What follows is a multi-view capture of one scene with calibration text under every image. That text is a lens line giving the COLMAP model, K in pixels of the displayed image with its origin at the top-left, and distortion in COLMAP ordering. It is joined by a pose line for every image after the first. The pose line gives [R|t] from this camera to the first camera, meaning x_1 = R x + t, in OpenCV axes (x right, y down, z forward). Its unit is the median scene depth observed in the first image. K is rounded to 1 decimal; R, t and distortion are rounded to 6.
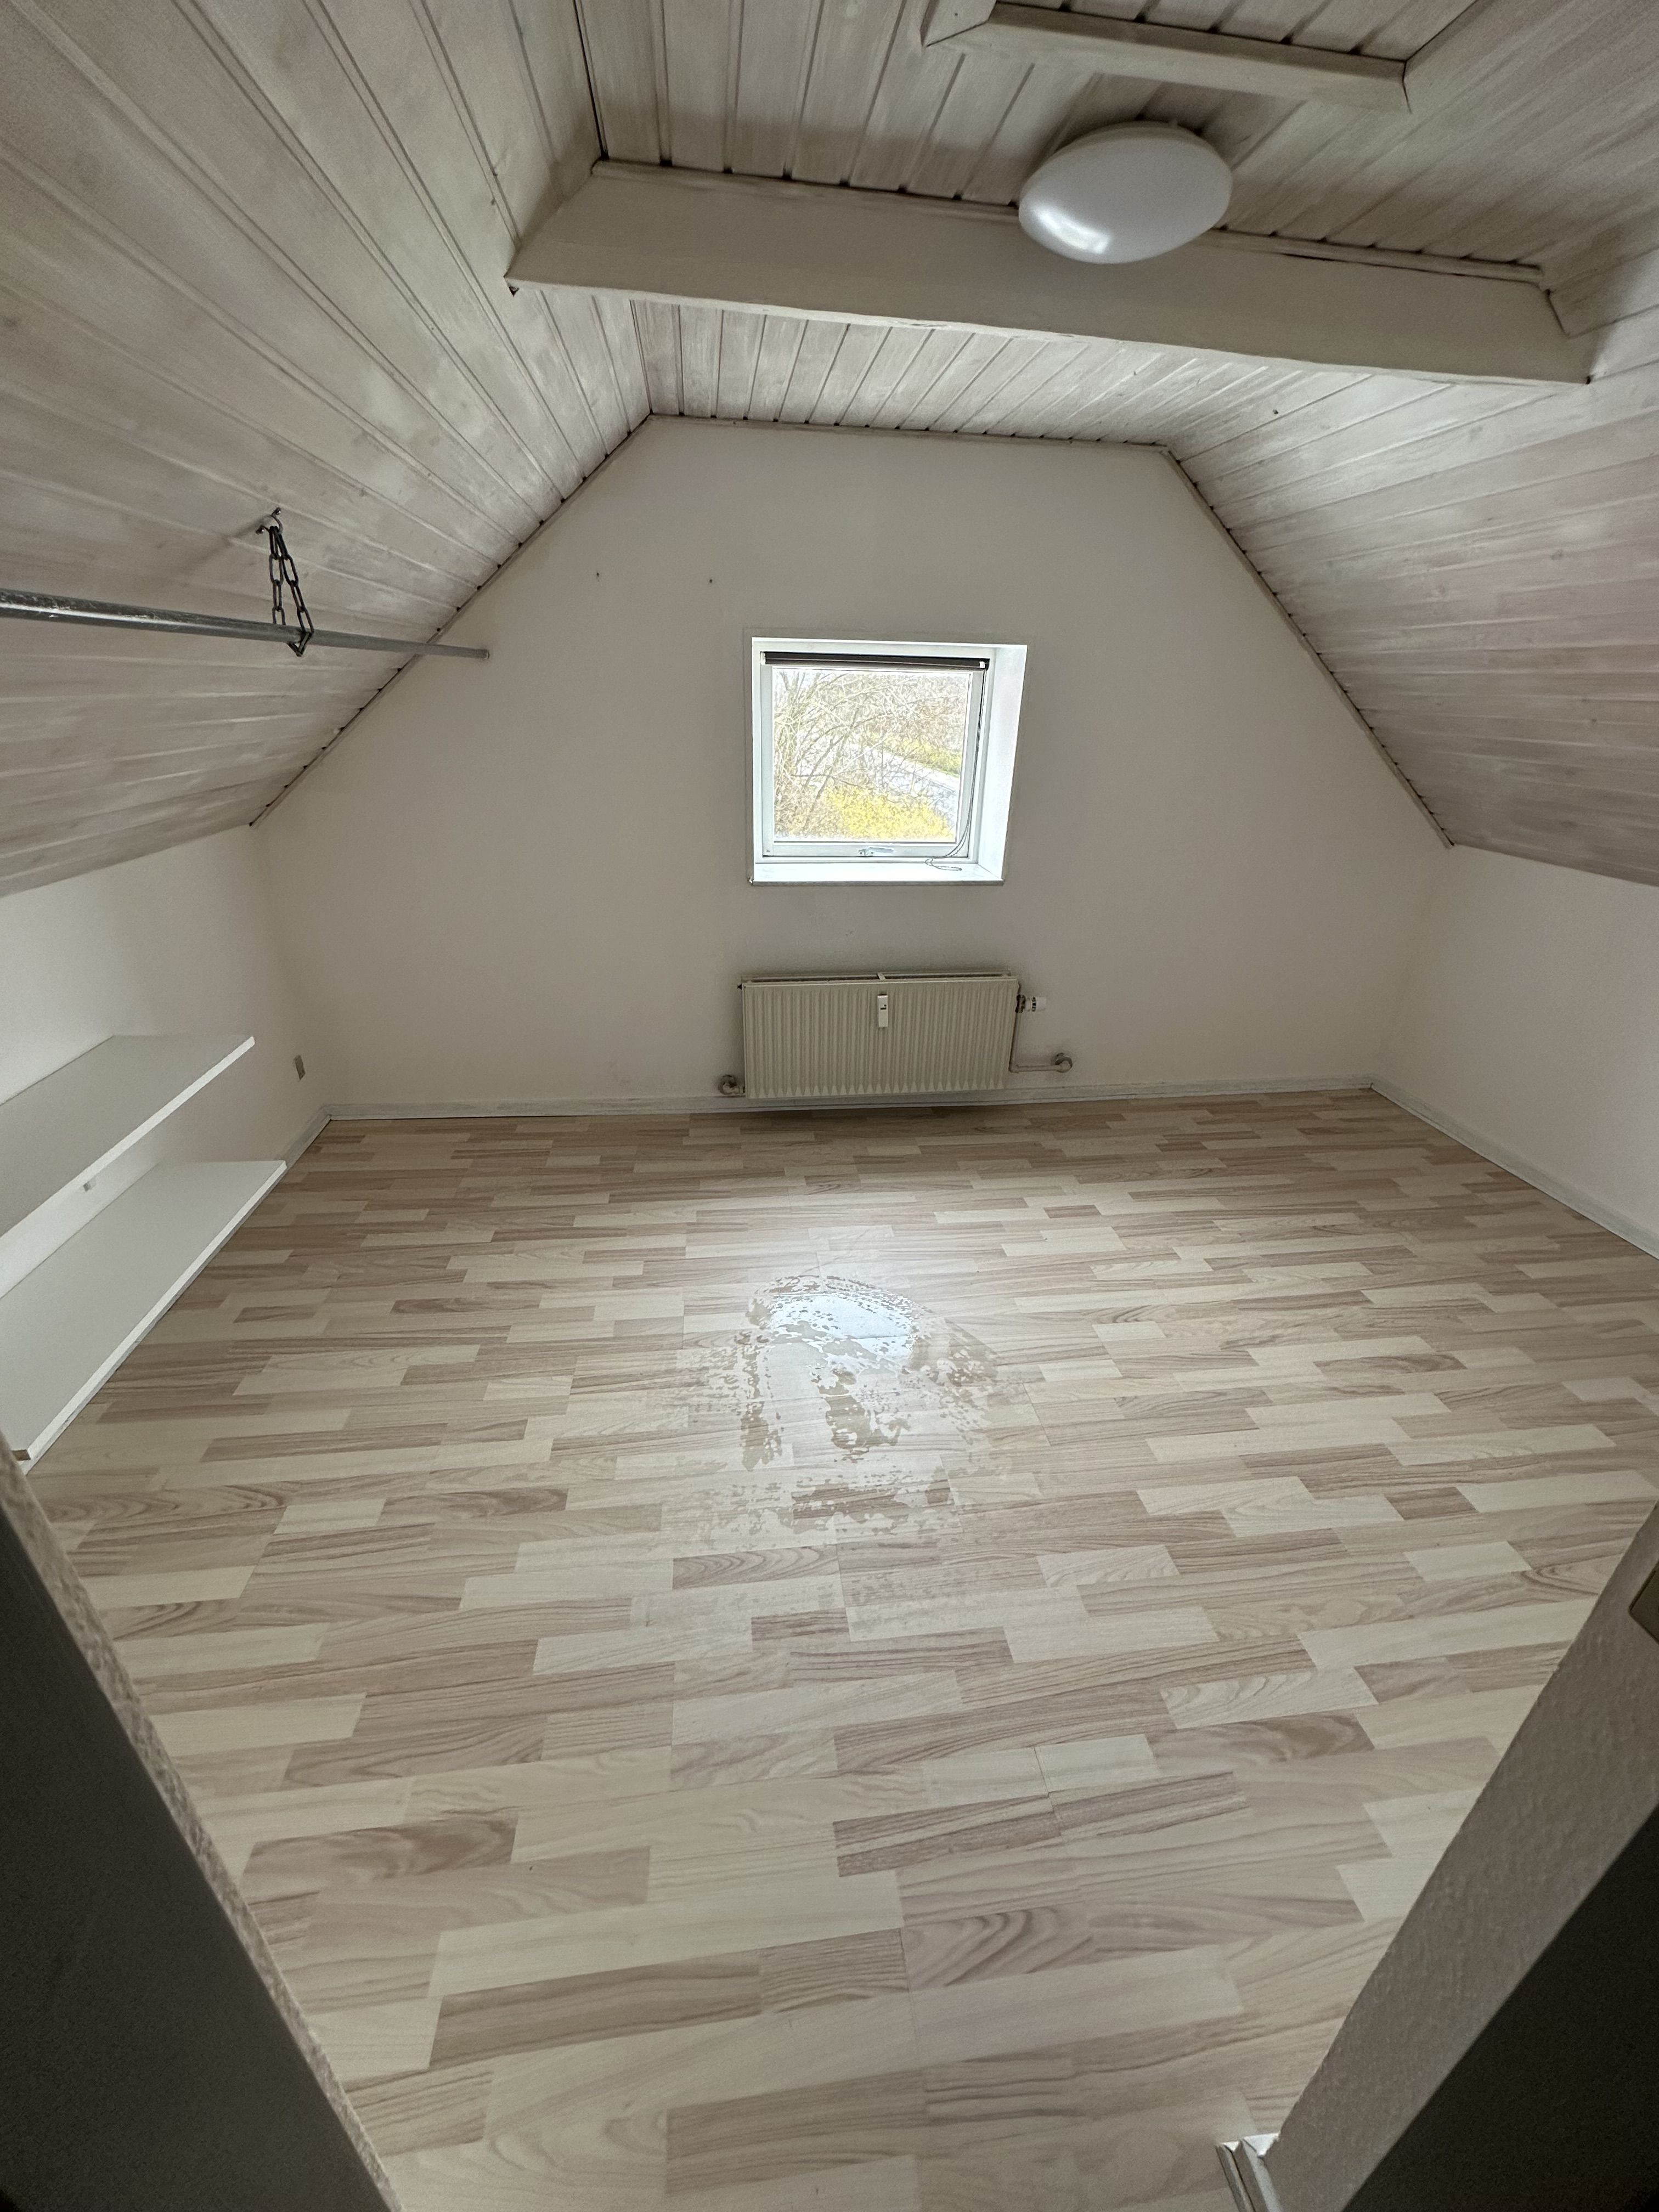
lens RADIAL K [[875.2, 0, 823.8], [0, 875.2, 1110.4], [0, 0, 1]] dist [-0.019672, -0.000065]
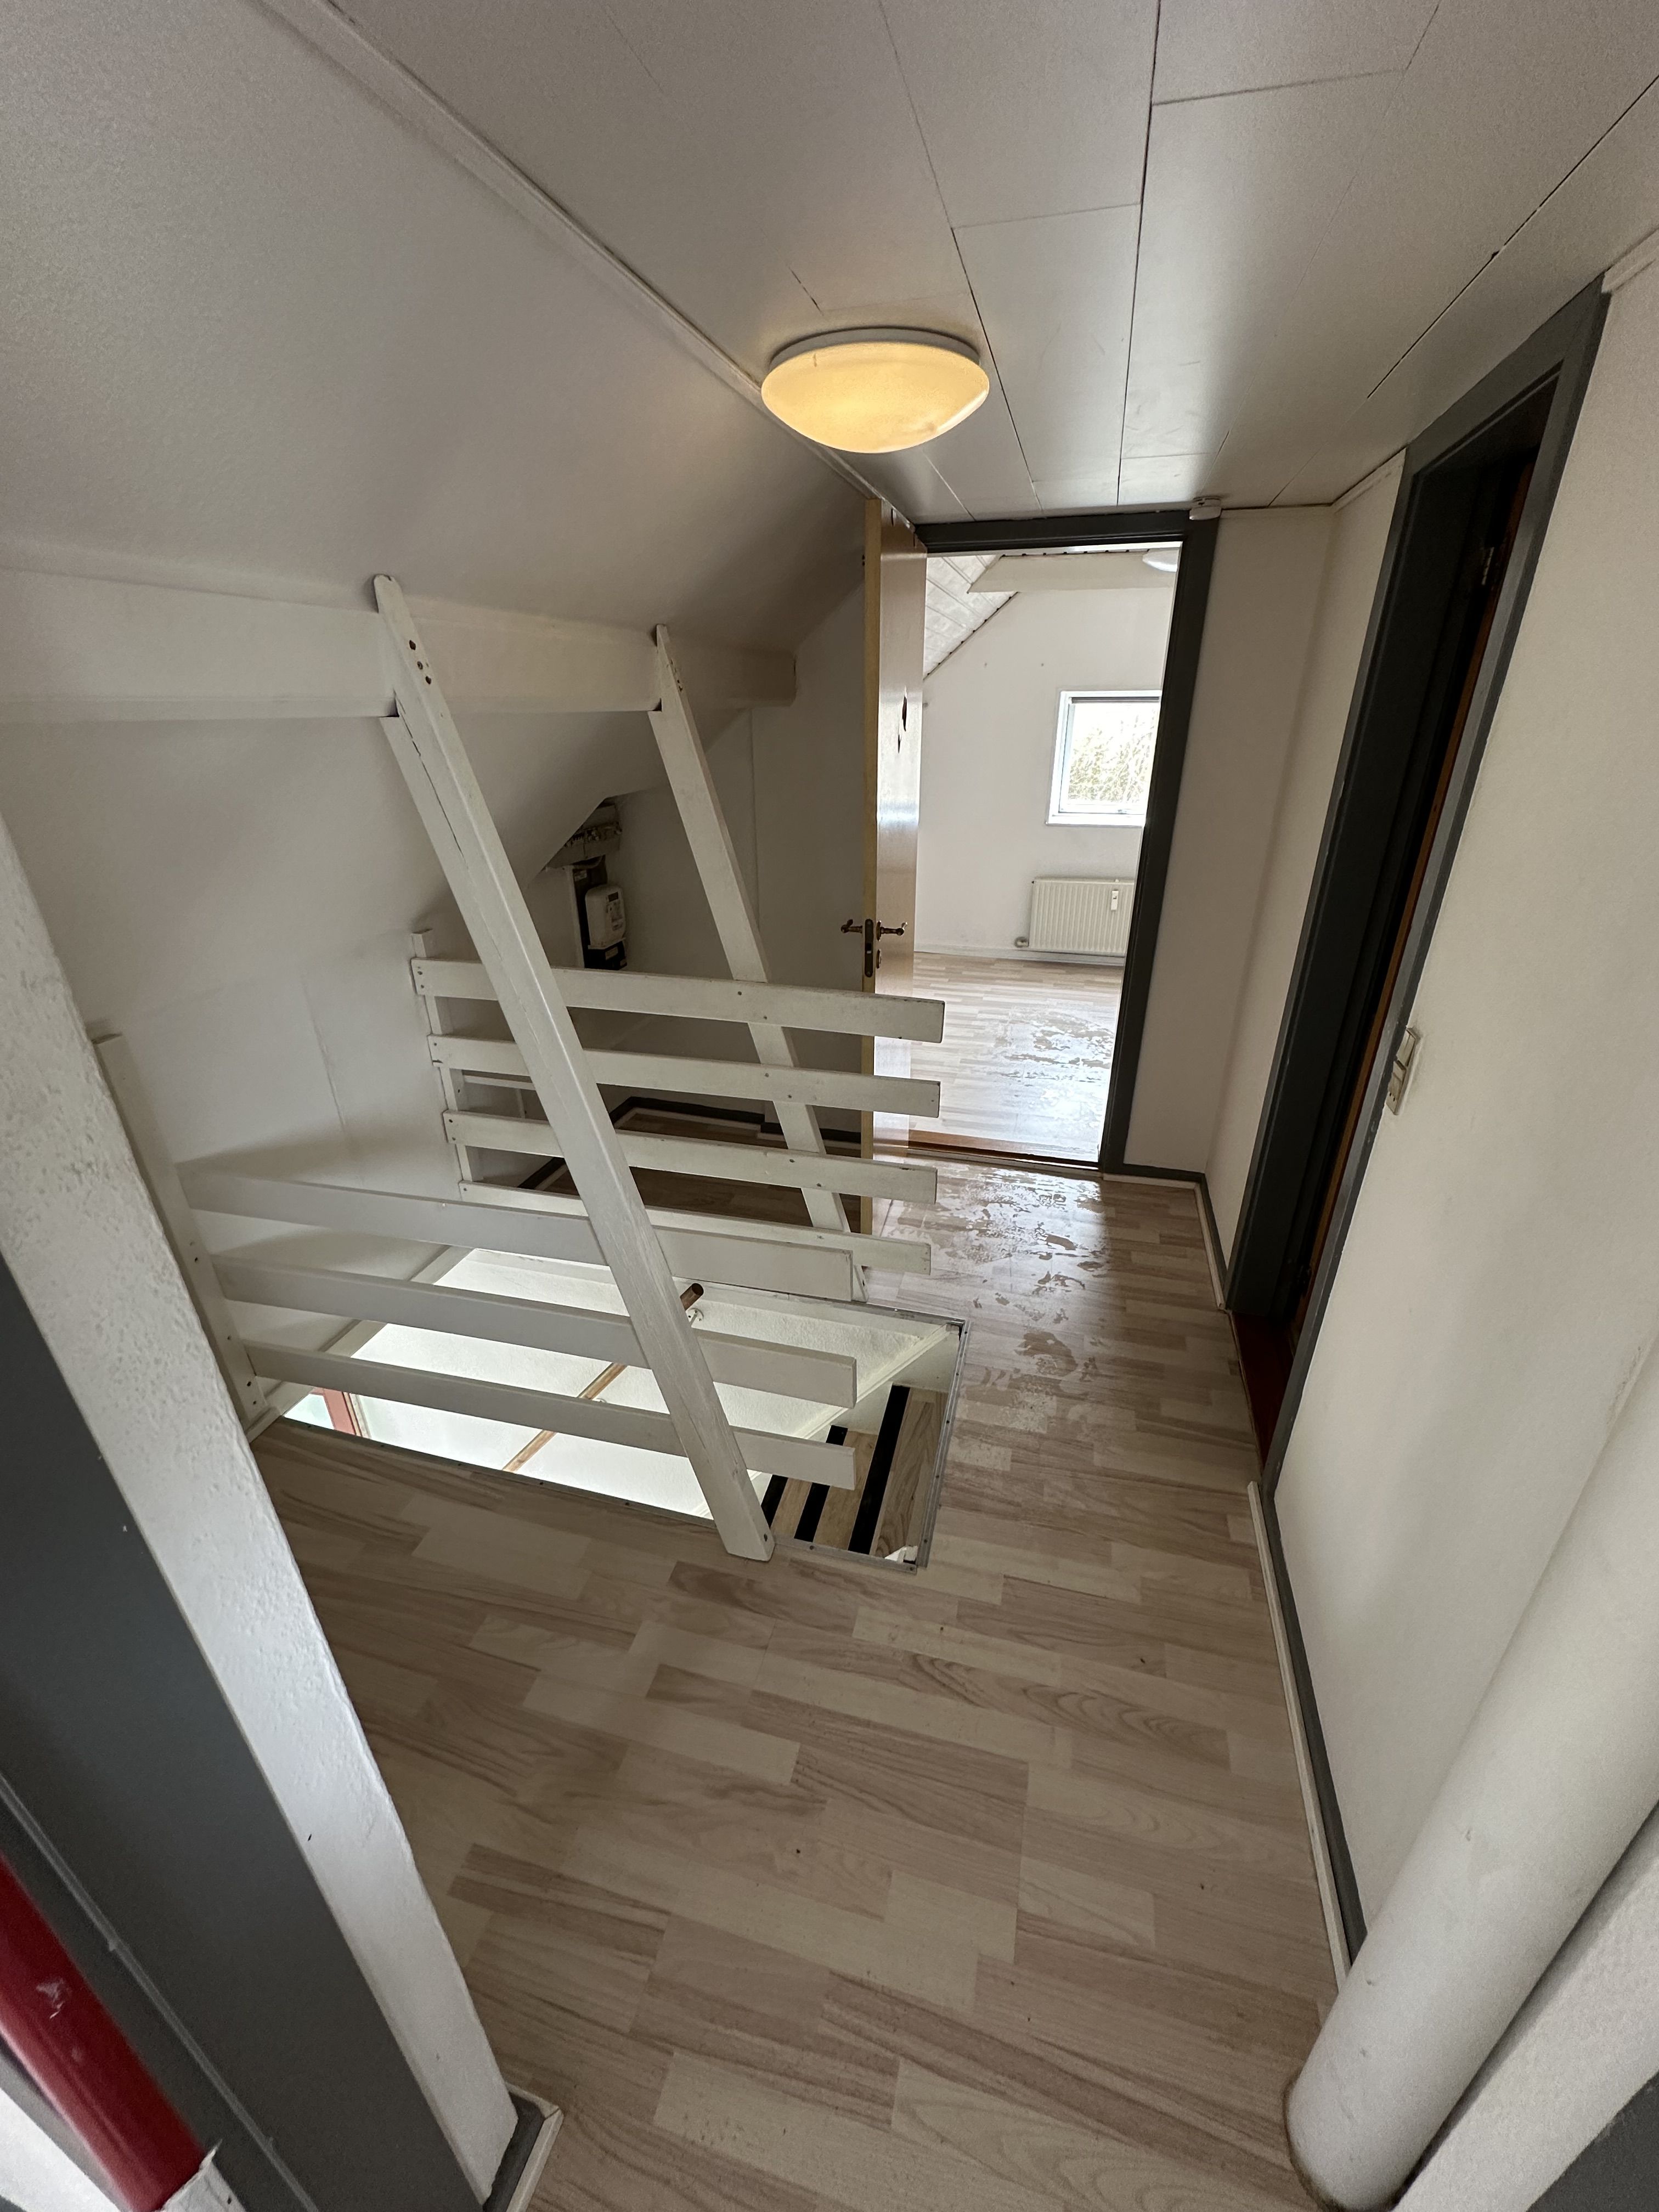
lens RADIAL K [[875.2, 0, 829.0], [0, 875.2, 1108.6], [0, 0, 1]] dist [-0.019672, -0.000065]
pose [[0.926596, 0.129386, -0.353100, 0.223717], [-0.137295, 0.990527, 0.002671, 0.399032], [0.350101, 0.046004, 0.935582, -0.860584]]
